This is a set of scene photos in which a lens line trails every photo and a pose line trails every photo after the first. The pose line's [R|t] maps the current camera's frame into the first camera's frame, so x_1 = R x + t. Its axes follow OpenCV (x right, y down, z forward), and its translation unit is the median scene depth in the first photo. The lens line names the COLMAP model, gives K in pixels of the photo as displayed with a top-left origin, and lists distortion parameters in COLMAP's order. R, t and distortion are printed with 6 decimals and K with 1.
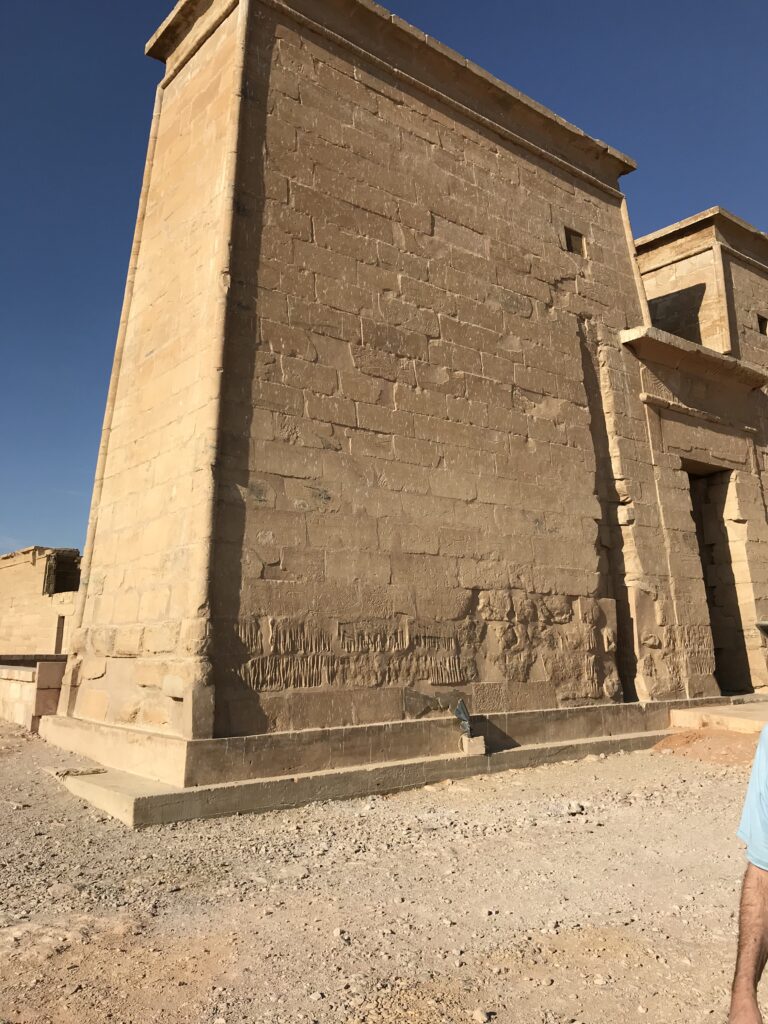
lens RADIAL K [[842.8, 0, 384.0], [0, 842.8, 512.0], [0, 0, 1]] dist [0.009033, 0.001536]
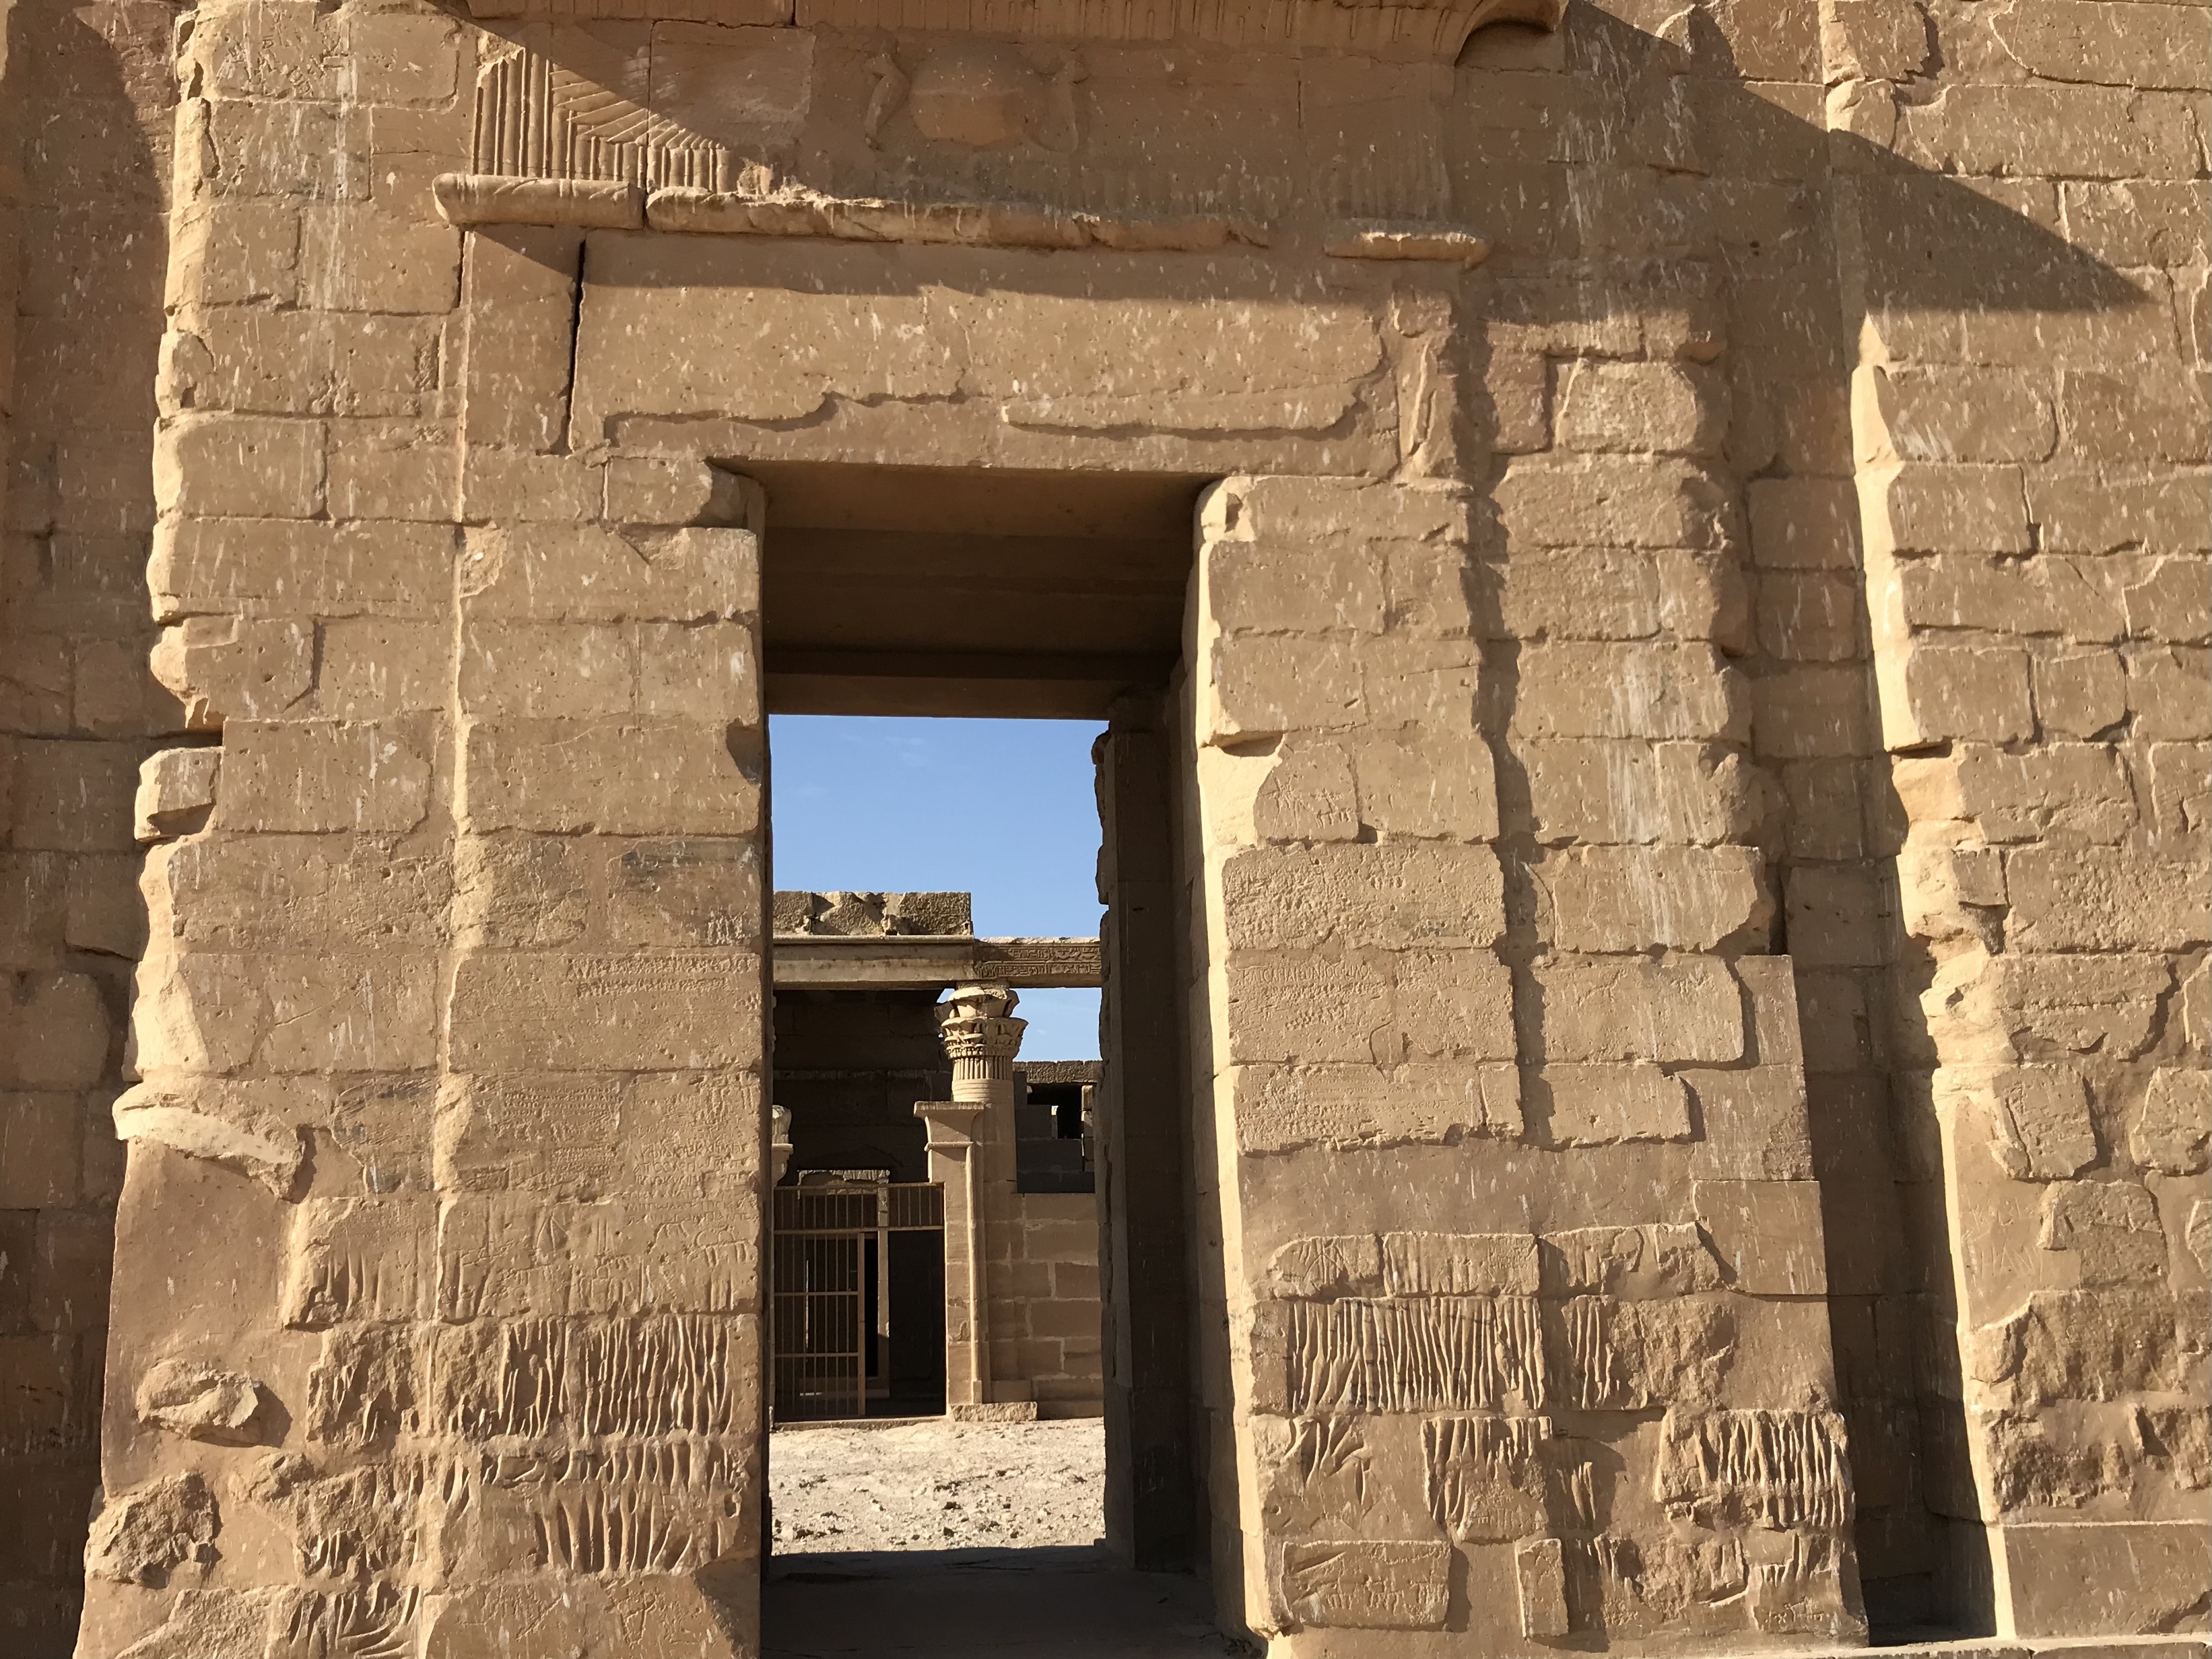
lens RADIAL K [[1820.5, 0, 1106.0], [0, 1820.5, 829.5], [0, 0, 1]] dist [0.009033, 0.001536]
pose [[0.843635, -0.041554, -0.535307, 0.697359], [0.079390, 0.995696, 0.047825, 0.010256], [0.531016, -0.082845, 0.843303, 0.712418]]
